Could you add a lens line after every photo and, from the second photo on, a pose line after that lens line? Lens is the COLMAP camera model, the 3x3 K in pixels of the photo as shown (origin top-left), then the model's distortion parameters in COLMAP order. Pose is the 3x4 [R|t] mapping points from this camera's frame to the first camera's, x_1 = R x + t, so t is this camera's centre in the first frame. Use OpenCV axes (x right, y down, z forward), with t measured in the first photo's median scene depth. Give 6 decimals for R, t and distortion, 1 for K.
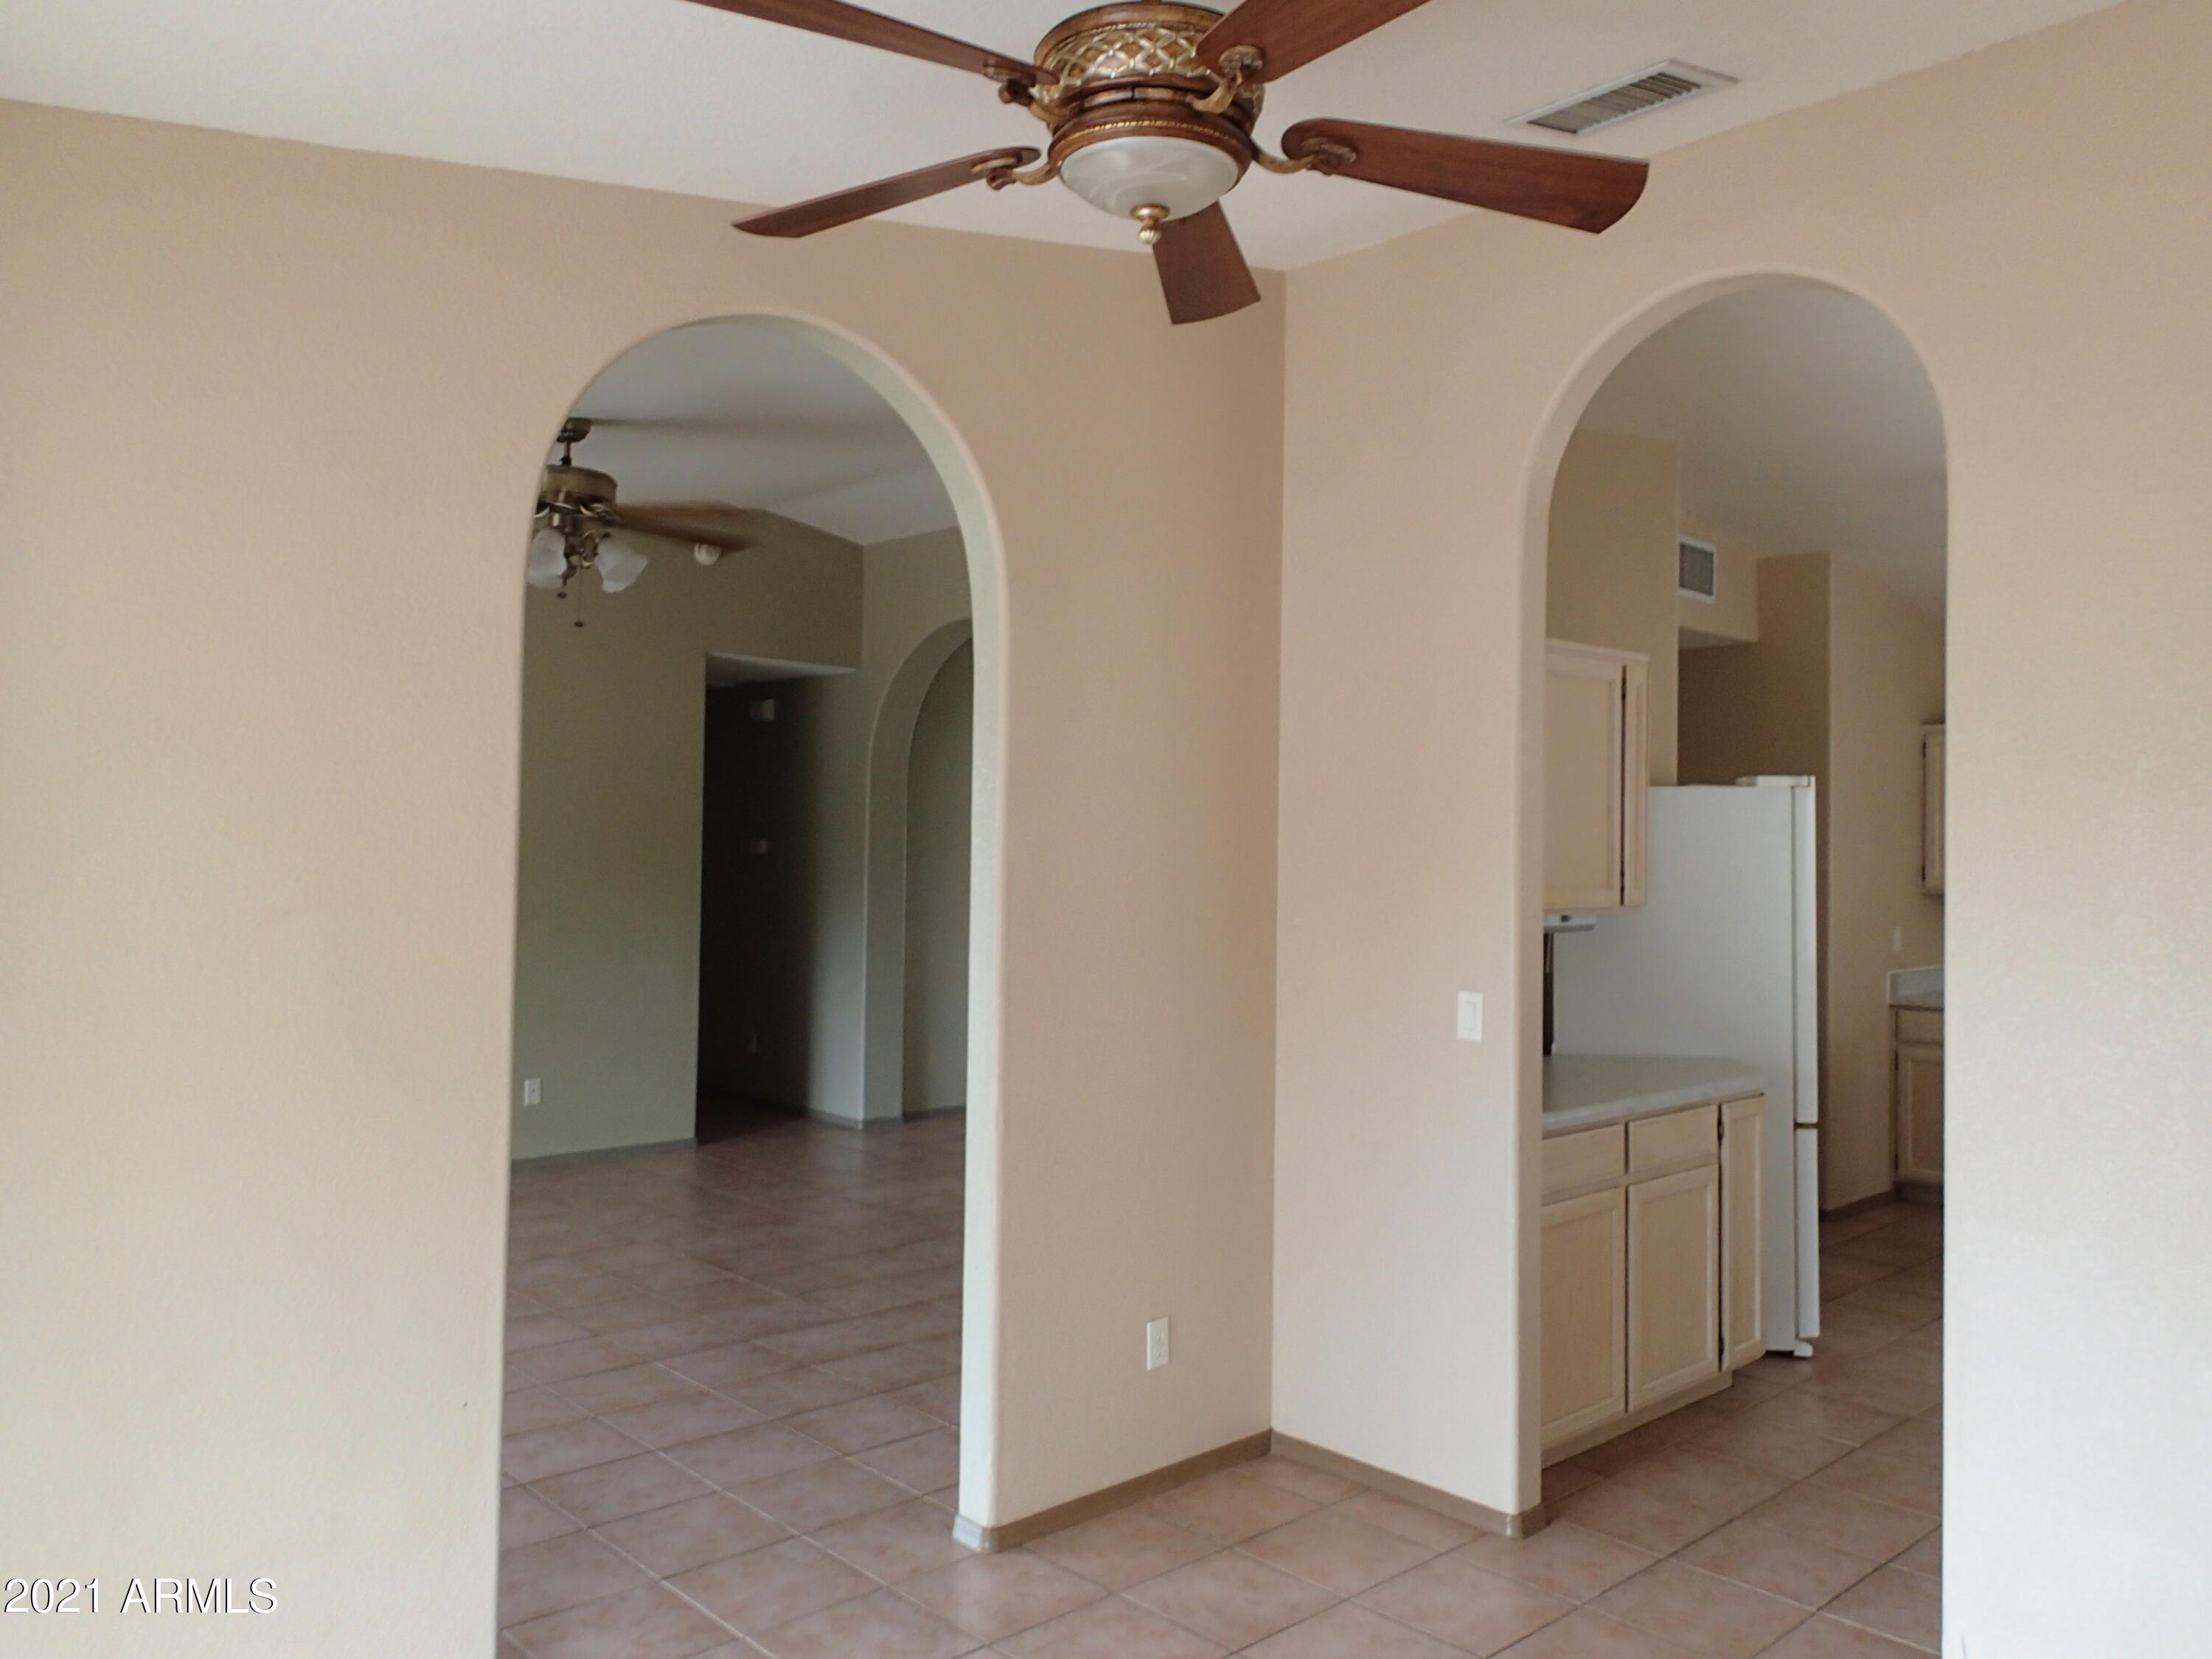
lens RADIAL K [[1640.6, 0, 1110.9], [0, 1640.6, 835.0], [0, 0, 1]] dist [0.002635, 0.004402]
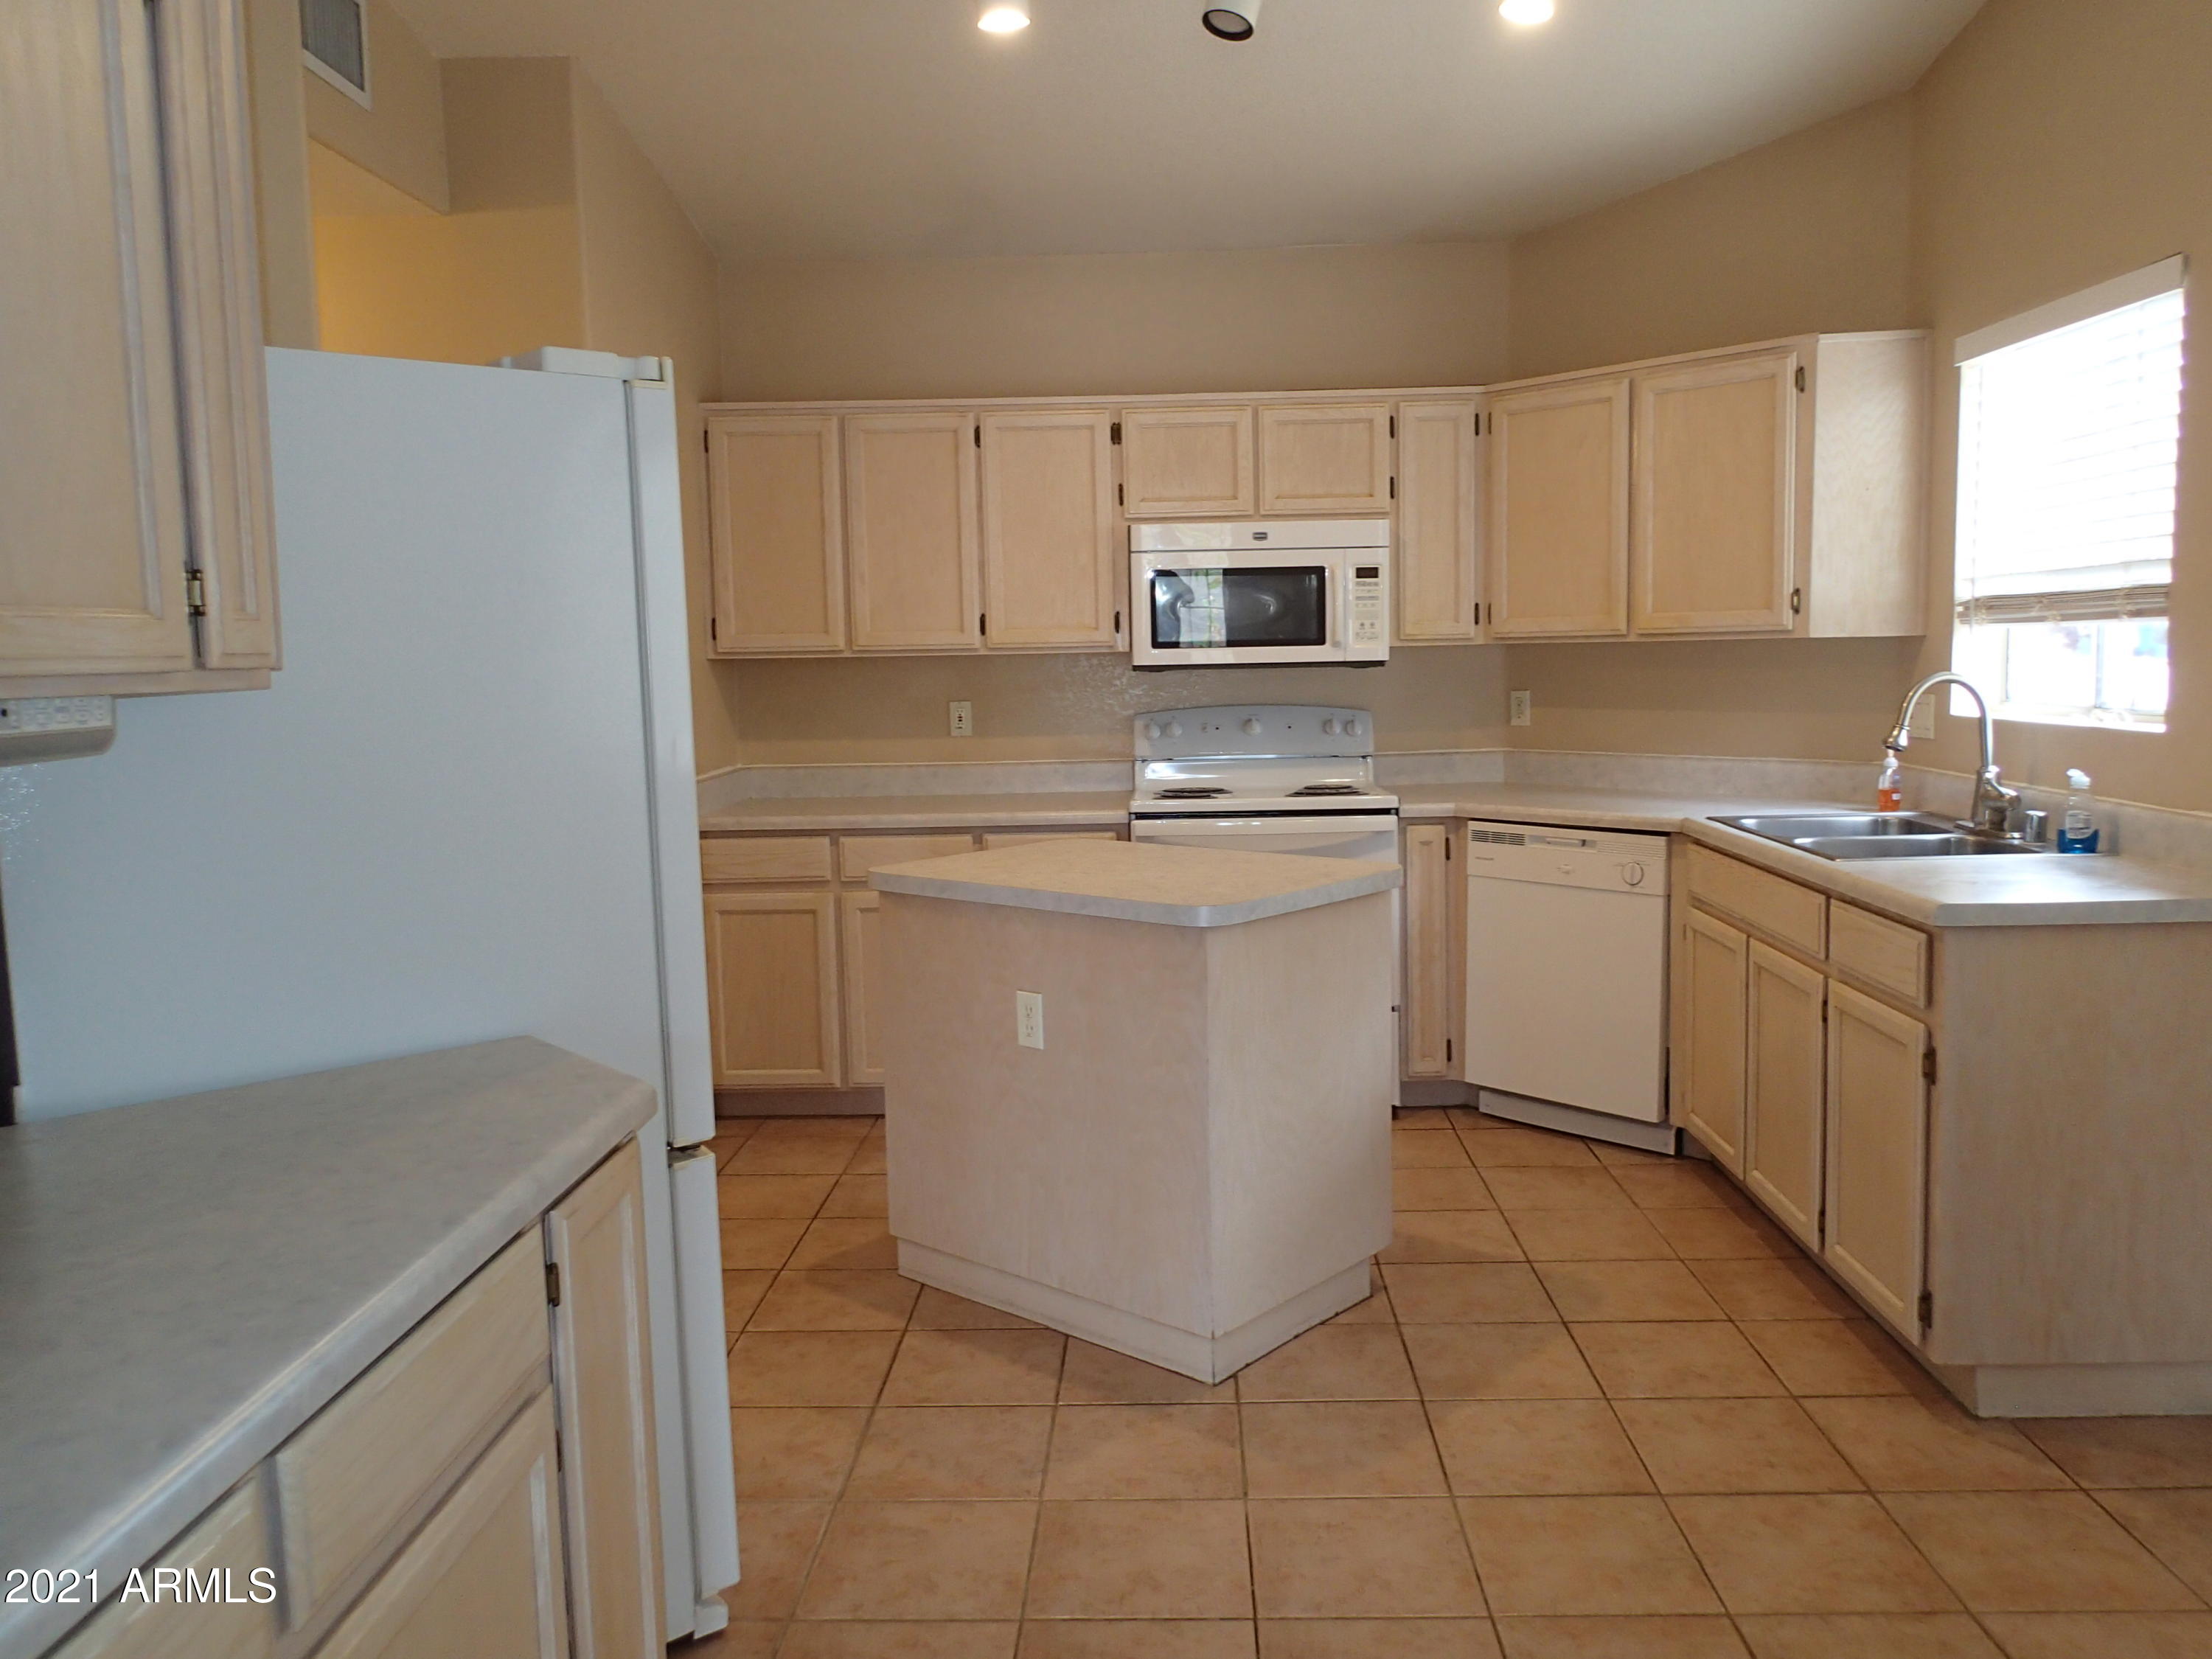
lens RADIAL K [[1640.6, 0, 1113.9], [0, 1640.6, 829.3], [0, 0, 1]] dist [0.002635, 0.004402]
pose [[0.706861, -0.097766, 0.700563, 0.206870], [0.013283, 0.992062, 0.125043, 0.036360], [-0.707228, -0.079083, 0.702549, 0.636445]]
